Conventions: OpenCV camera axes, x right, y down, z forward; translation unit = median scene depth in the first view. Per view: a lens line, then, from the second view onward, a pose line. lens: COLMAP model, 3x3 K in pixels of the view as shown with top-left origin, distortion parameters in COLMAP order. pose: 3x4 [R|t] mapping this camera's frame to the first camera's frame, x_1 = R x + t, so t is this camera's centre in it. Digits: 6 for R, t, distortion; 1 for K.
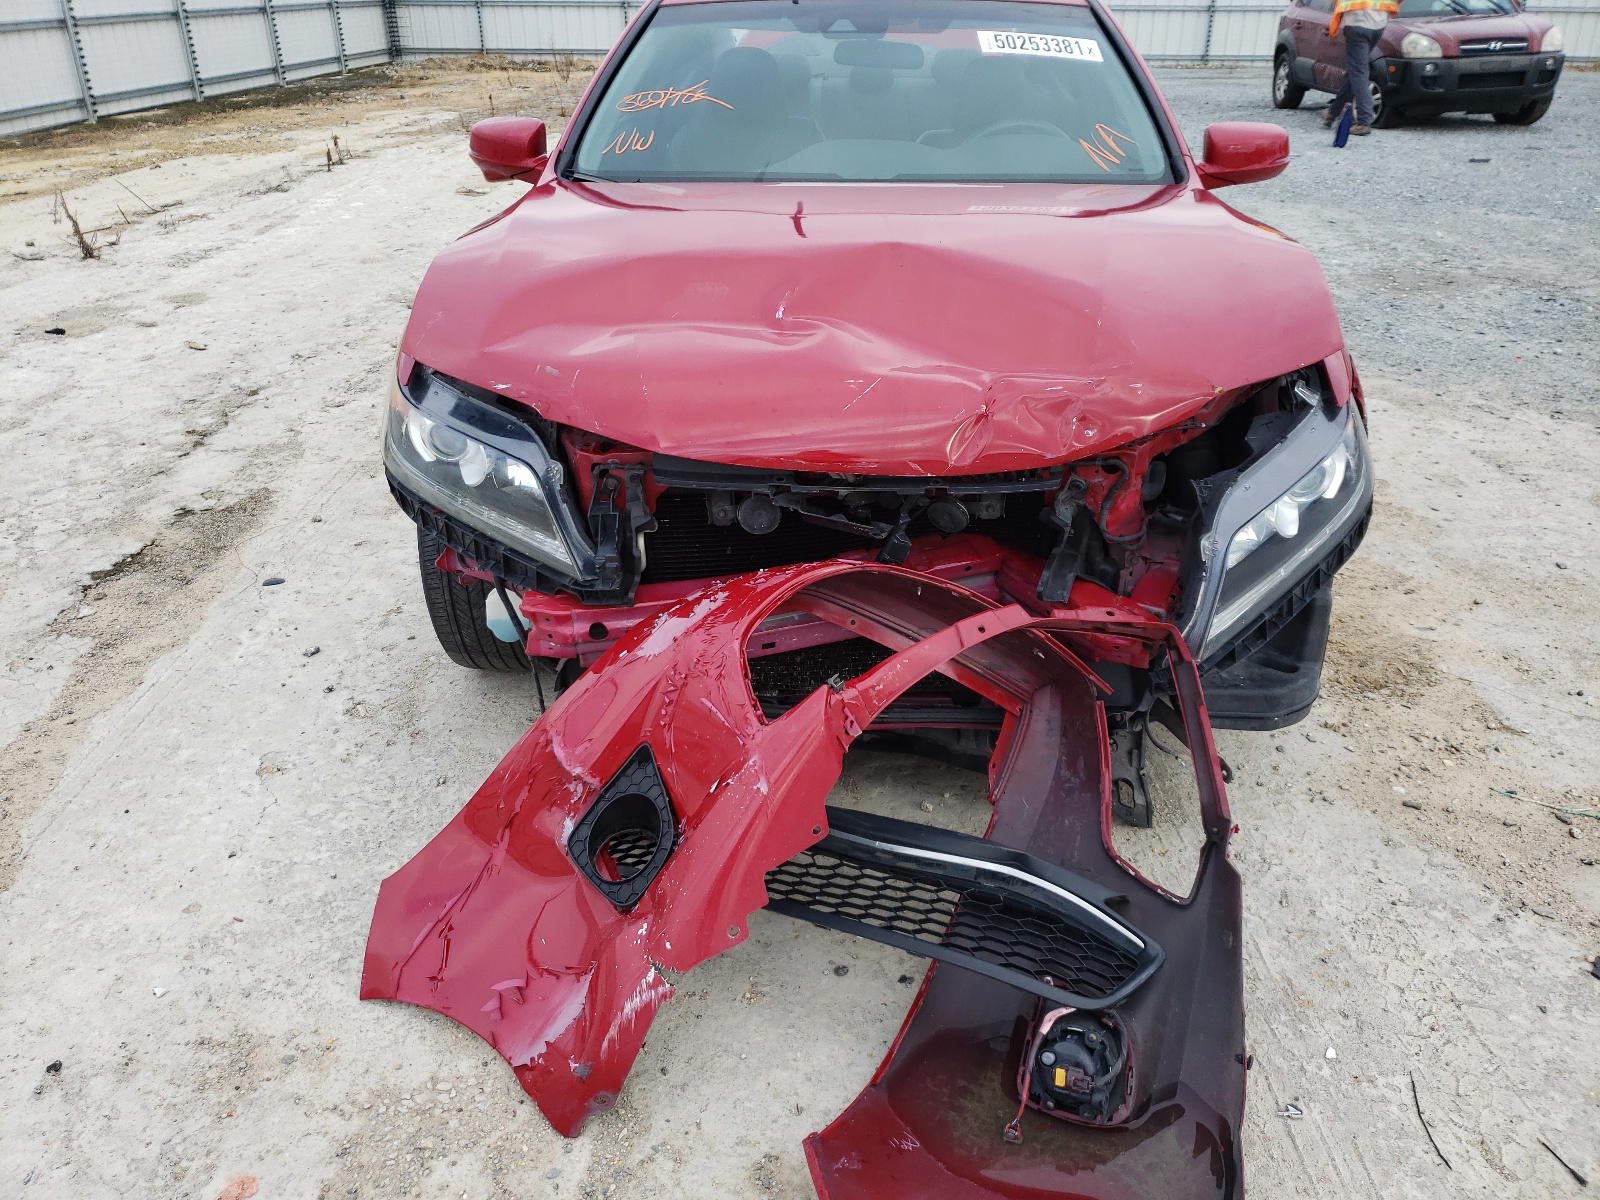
lens RADIAL K [[1183.5, 0, 800.0], [0, 1183.5, 600.0], [0, 0, 1]] dist [0.024223, -0.014668]
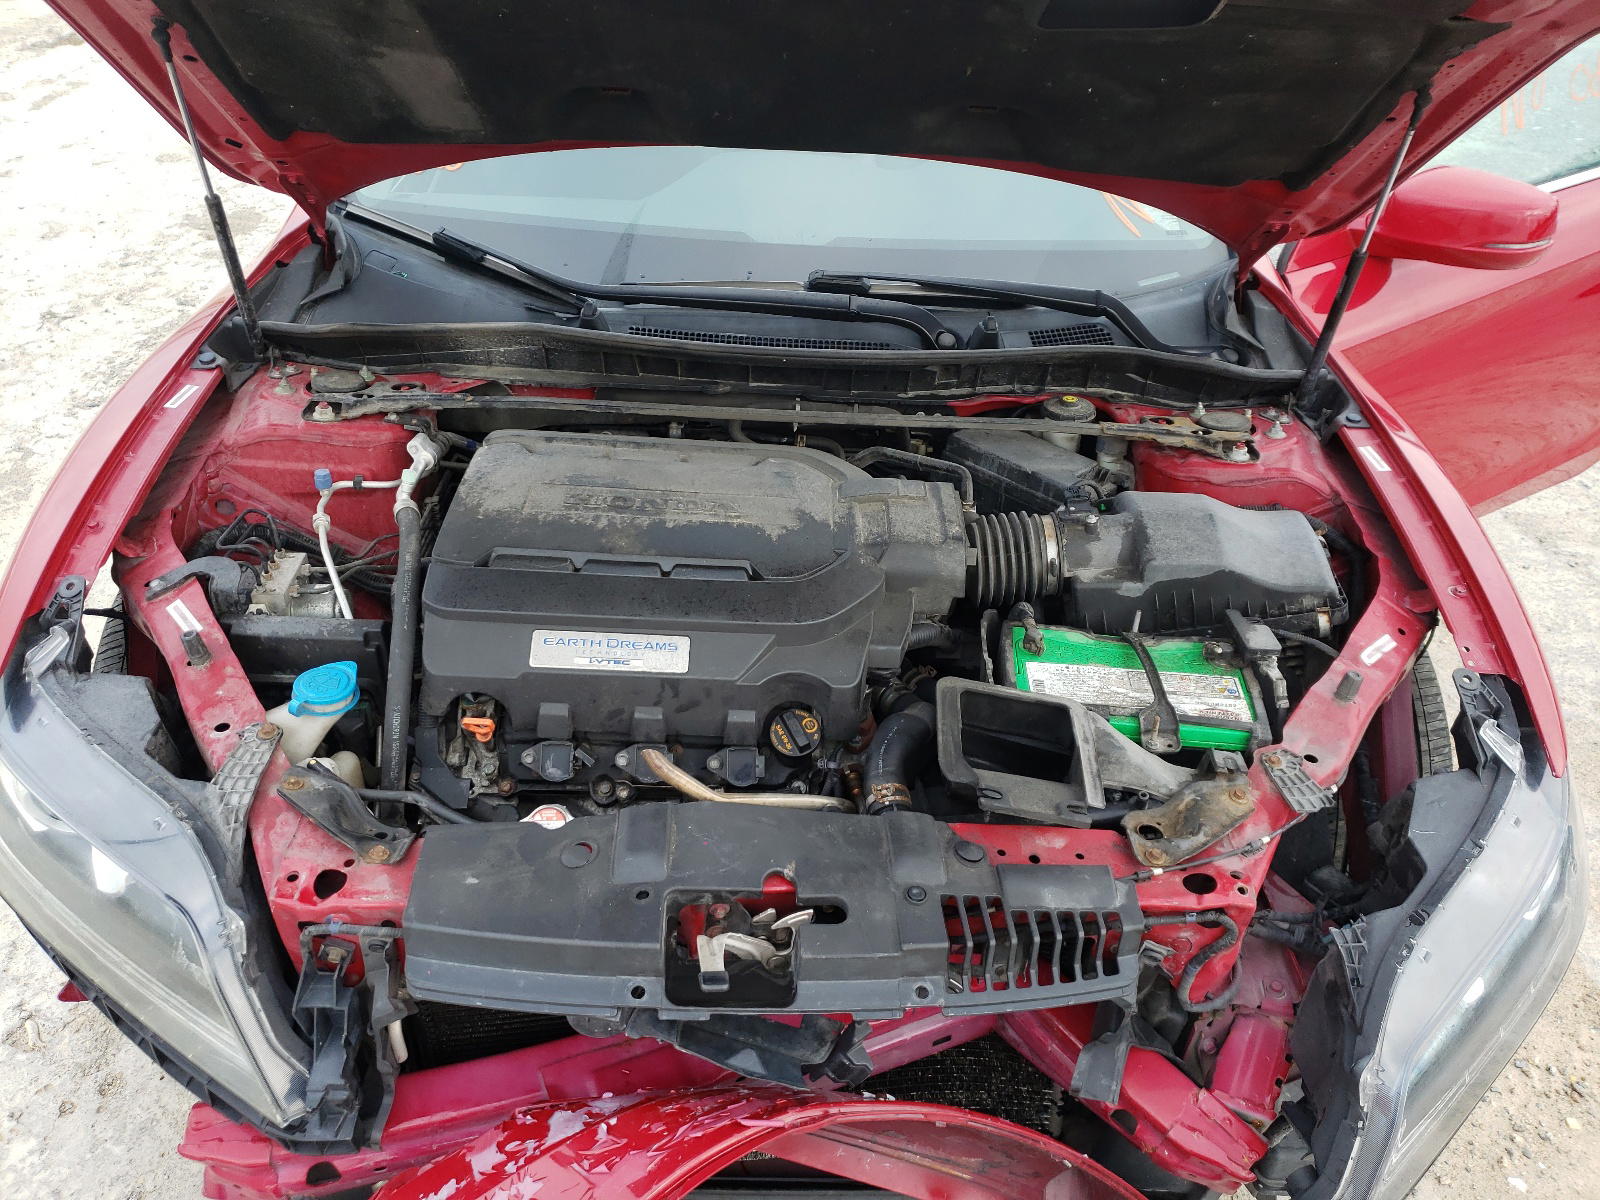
lens RADIAL K [[1183.5, 0, 800.0], [0, 1183.5, 600.0], [0, 0, 1]] dist [0.024223, -0.014668]
pose [[0.996529, 0.007444, 0.082911, 0.007949], [-0.017301, 0.992767, 0.118805, -0.241539], [-0.081427, -0.119827, 0.989450, 0.325908]]
